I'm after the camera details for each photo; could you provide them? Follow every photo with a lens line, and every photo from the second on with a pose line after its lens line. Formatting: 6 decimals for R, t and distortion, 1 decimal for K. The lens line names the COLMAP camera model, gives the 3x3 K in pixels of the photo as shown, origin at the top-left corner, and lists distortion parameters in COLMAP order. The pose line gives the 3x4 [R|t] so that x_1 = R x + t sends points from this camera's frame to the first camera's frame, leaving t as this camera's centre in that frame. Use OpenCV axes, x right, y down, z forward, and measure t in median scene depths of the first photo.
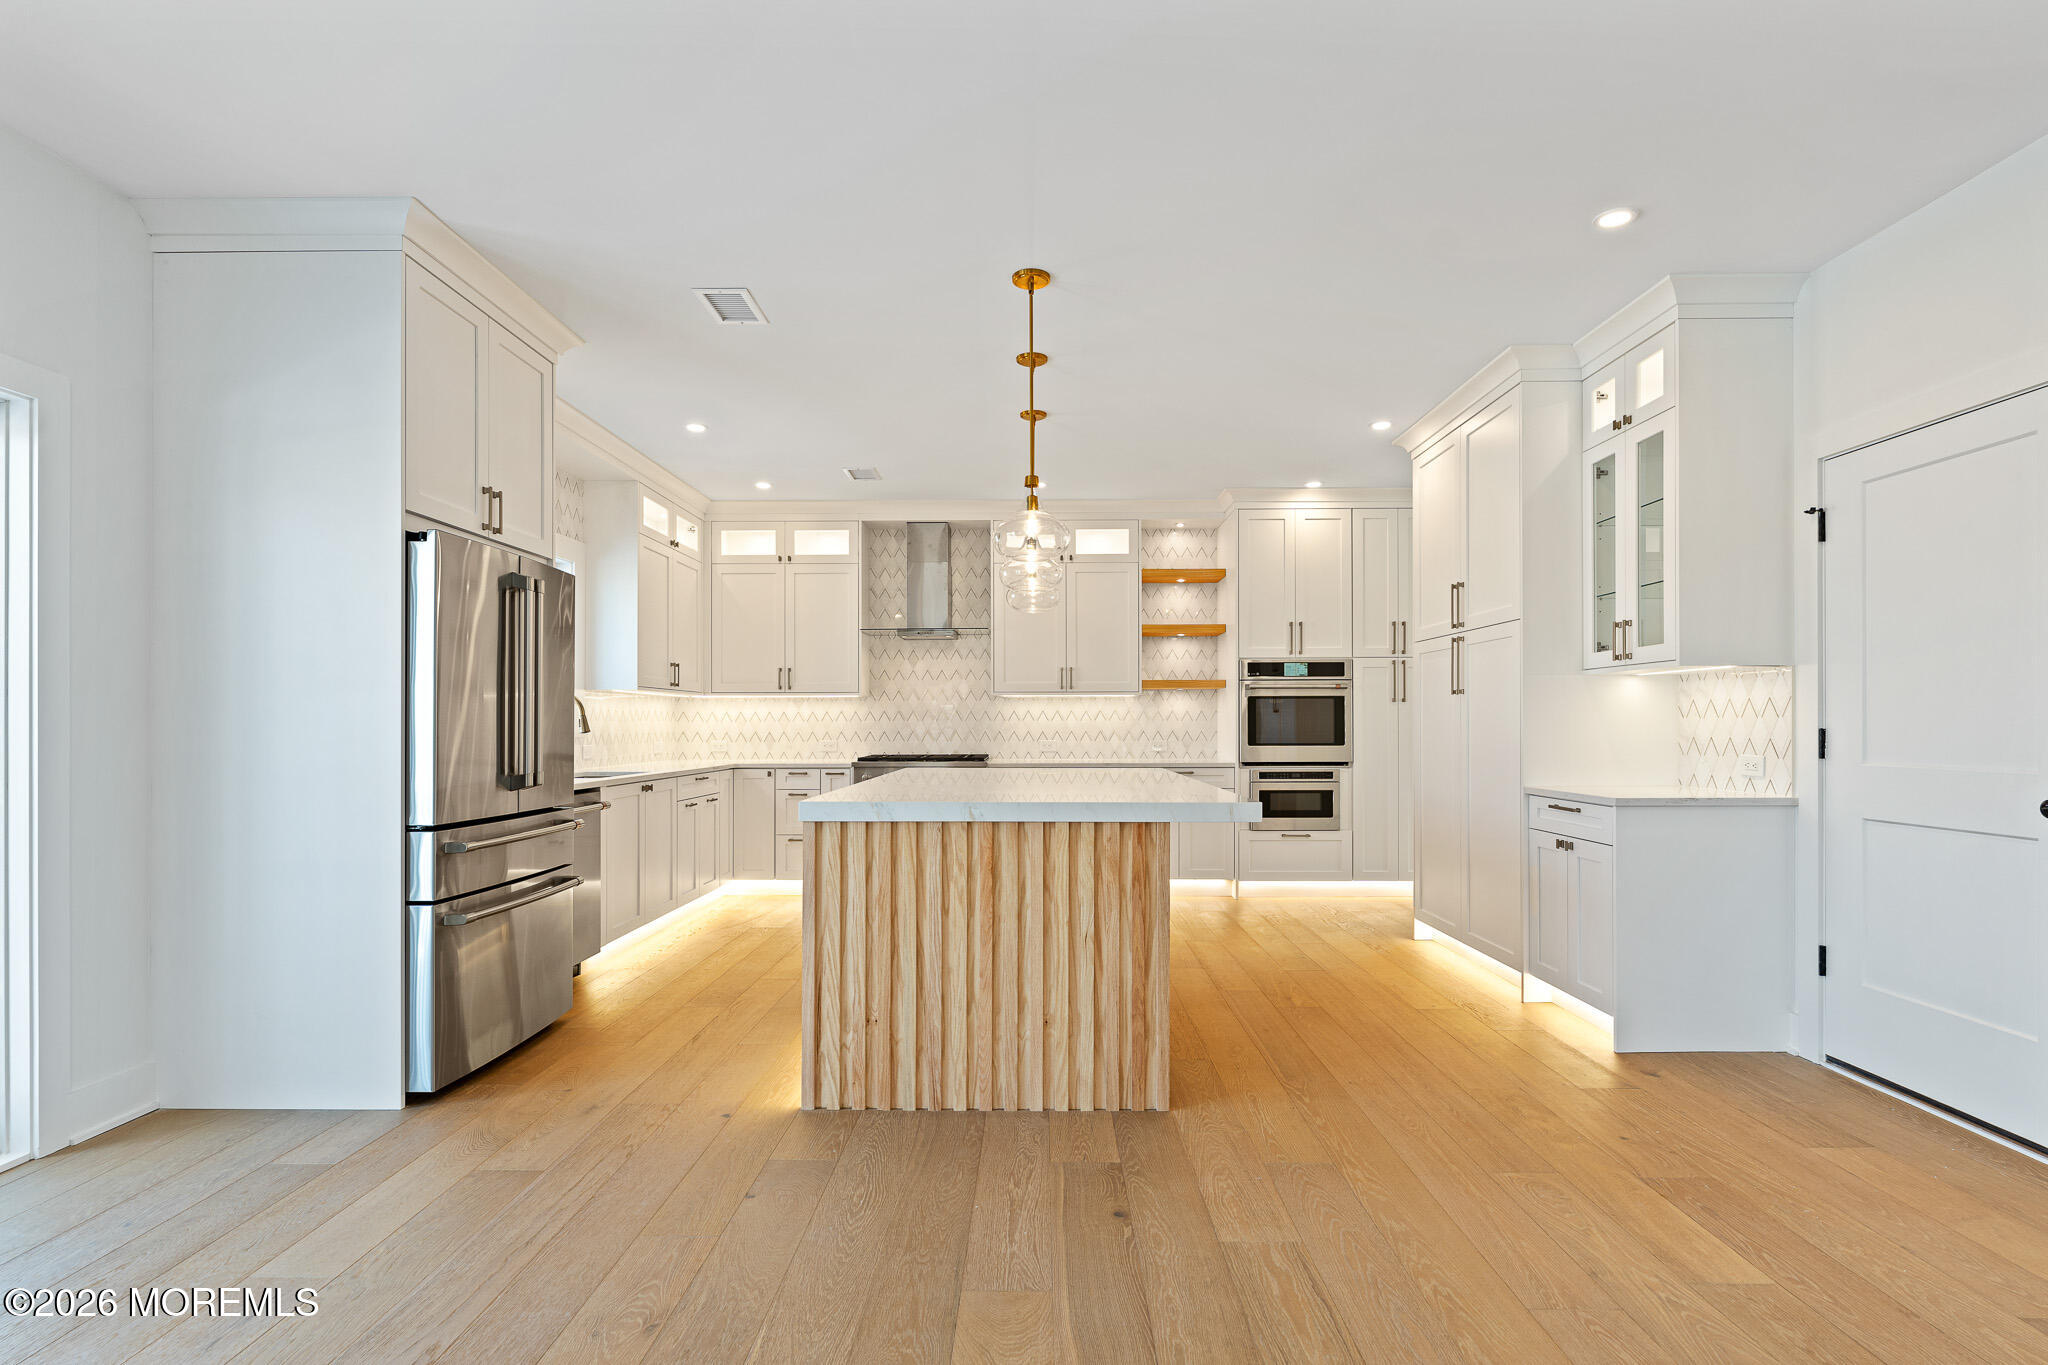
lens RADIAL K [[875.9, 0, 1054.0], [0, 875.9, 733.2], [0, 0, 1]] dist [-0.000323, 0.000165]
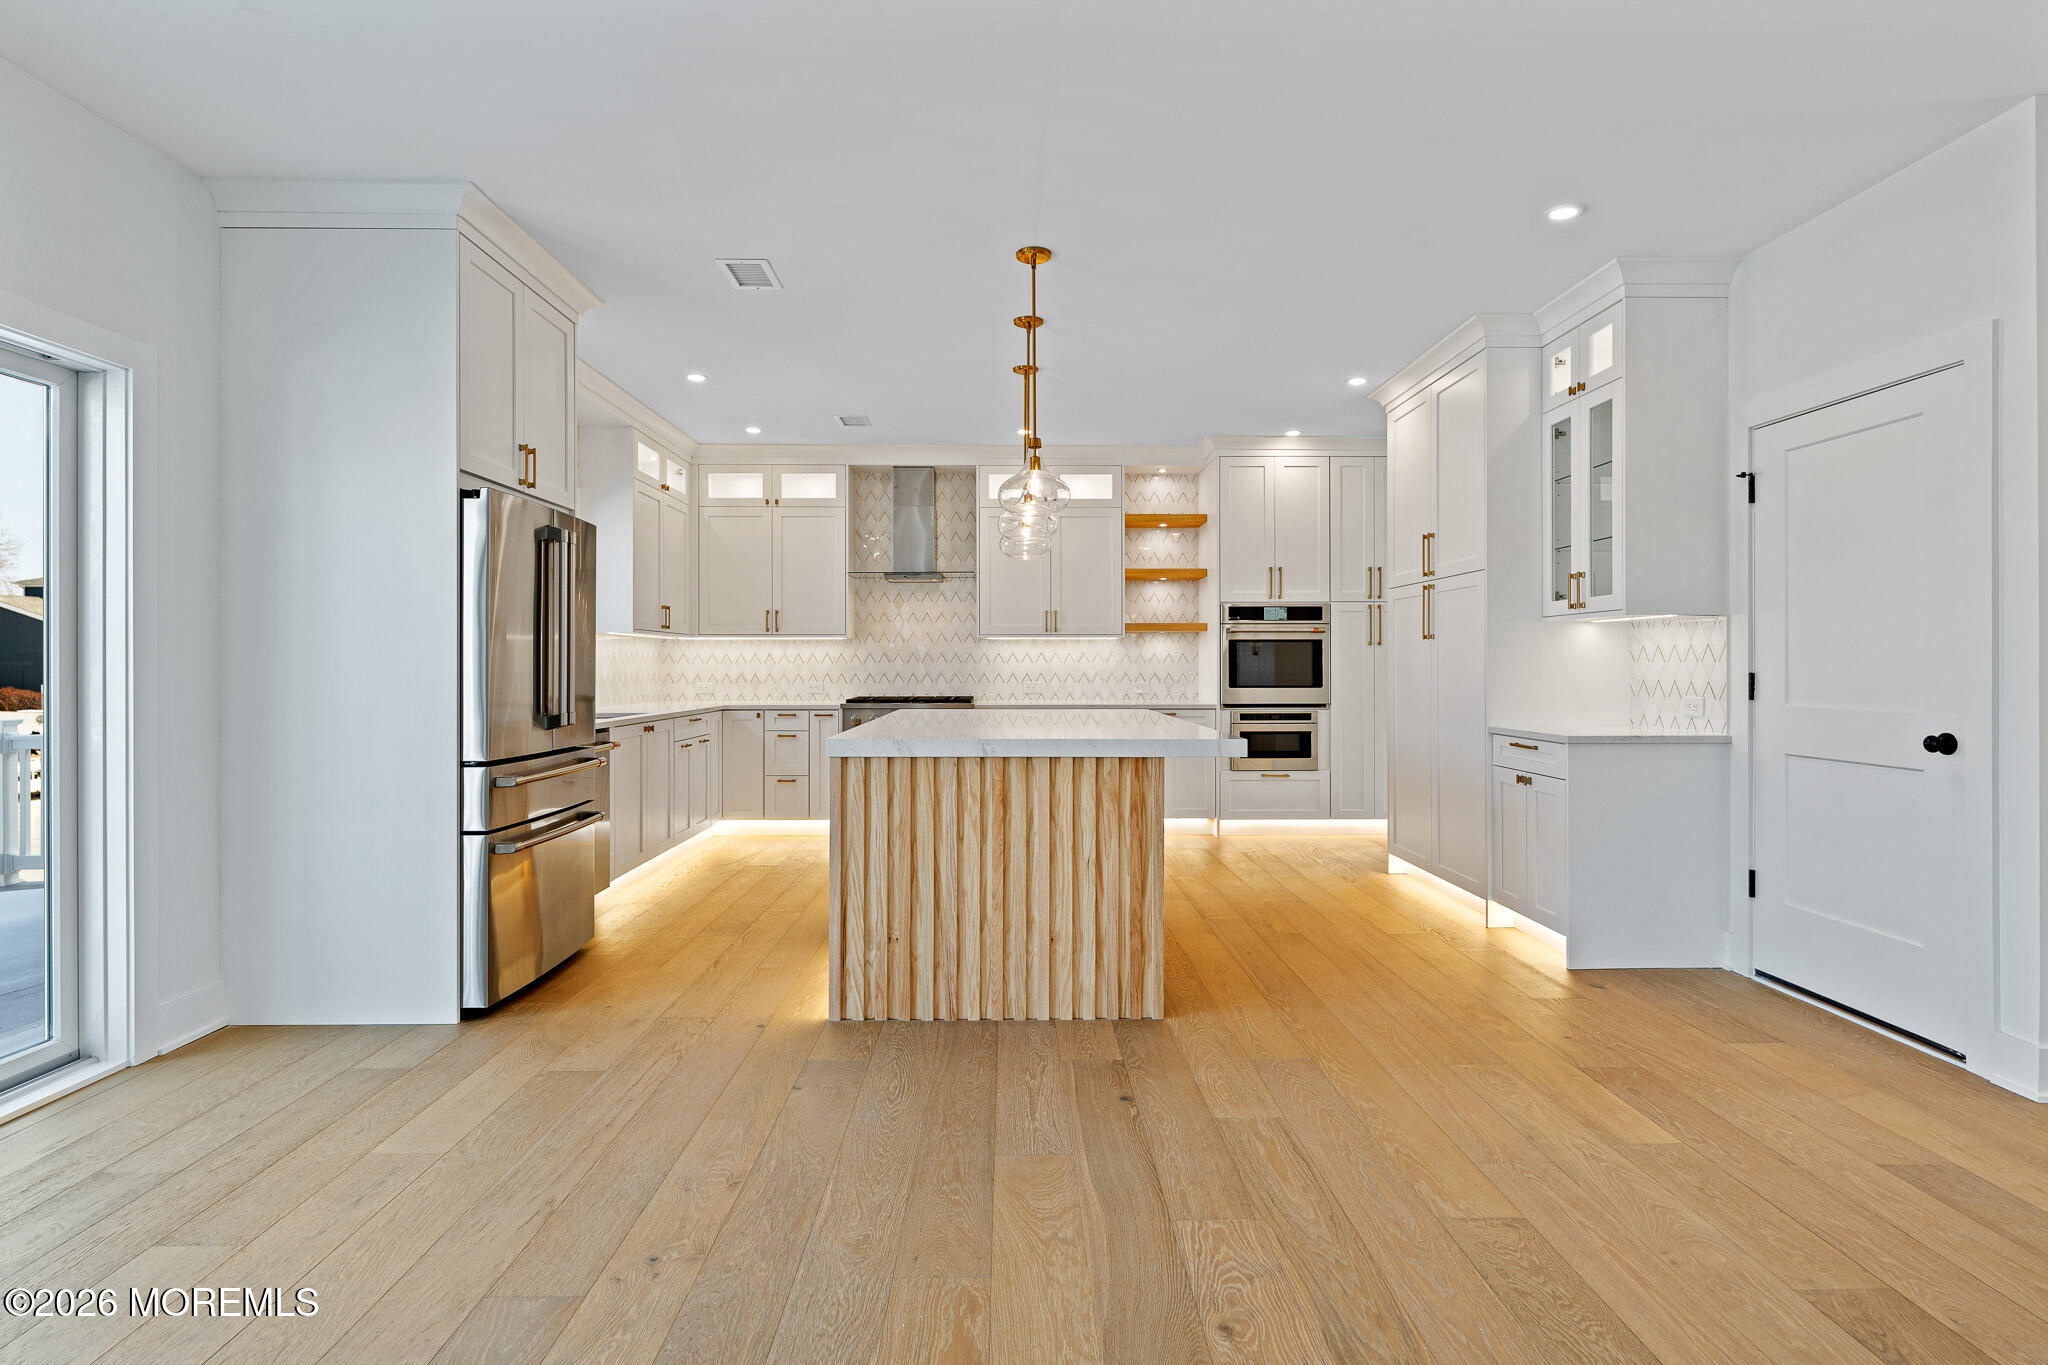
lens RADIAL K [[1002.3, 0, 1024.1], [0, 1002.3, 667.8], [0, 0, 1]] dist [0.003931, 0.000035]
pose [[0.999597, 0.001247, 0.028363, -0.073042], [-0.001109, 0.999988, -0.004868, -0.004172], [-0.028369, 0.004834, 0.999586, -0.235242]]
